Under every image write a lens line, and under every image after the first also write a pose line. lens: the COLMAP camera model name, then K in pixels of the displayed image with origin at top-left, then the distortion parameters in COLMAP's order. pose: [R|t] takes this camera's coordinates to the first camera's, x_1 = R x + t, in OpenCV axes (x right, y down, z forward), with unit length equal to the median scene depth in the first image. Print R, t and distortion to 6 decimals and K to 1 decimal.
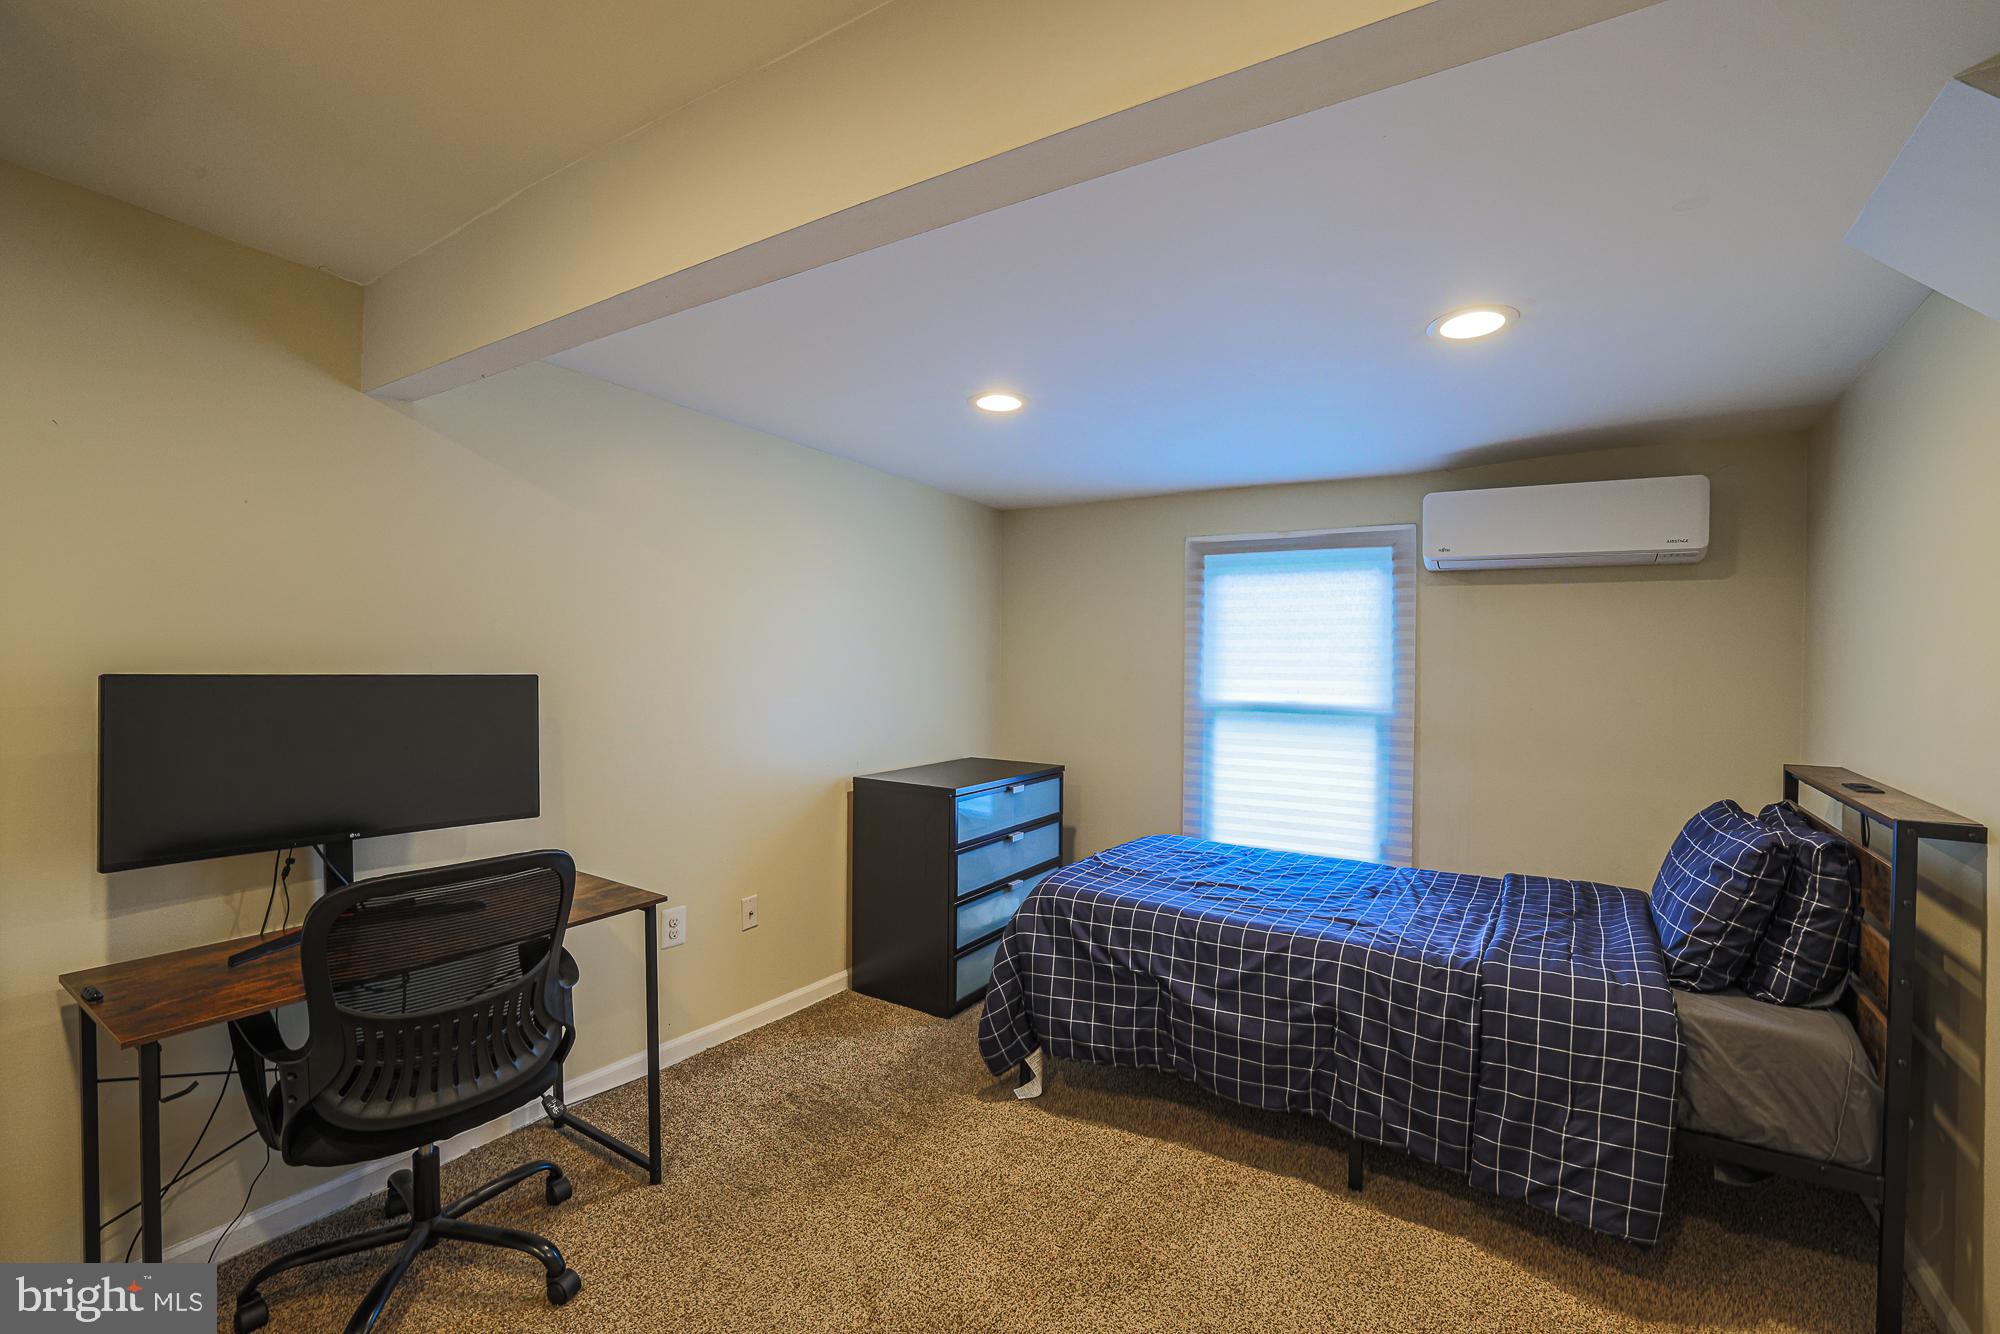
lens RADIAL K [[903.1, 0, 1023.4], [0, 903.1, 662.1], [0, 0, 1]] dist [-0.044862, 0.023292]
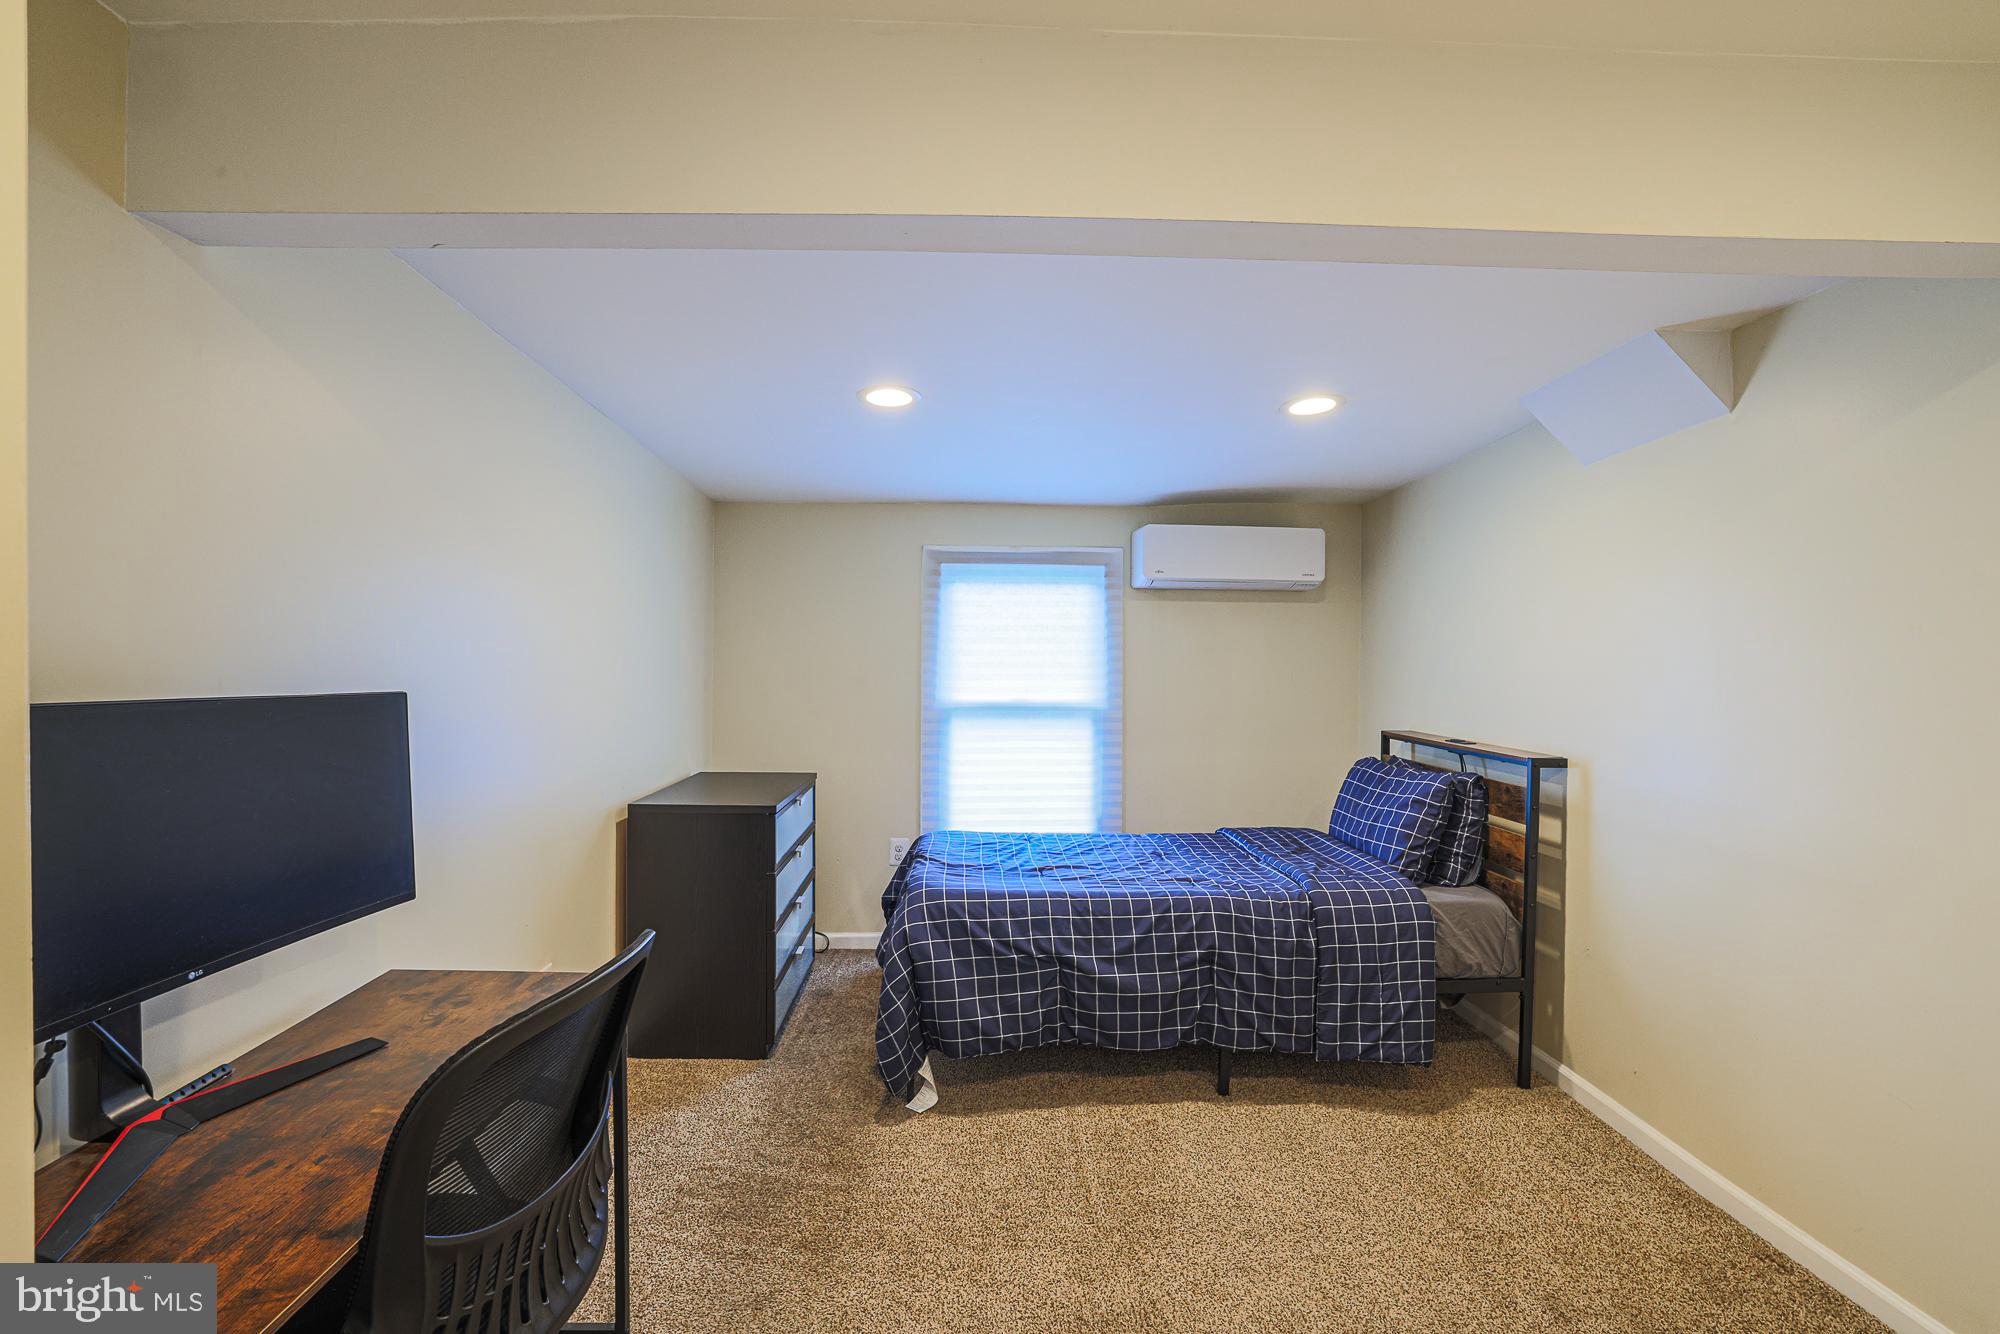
lens RADIAL K [[879.6, 0, 995.2], [0, 879.6, 666.1], [0, 0, 1]] dist [-0.046072, 0.020120]
pose [[0.817110, -0.009445, 0.576405, -0.507468], [0.007847, 0.999955, 0.005261, -0.004899], [-0.576429, 0.000224, 0.817147, 0.183376]]
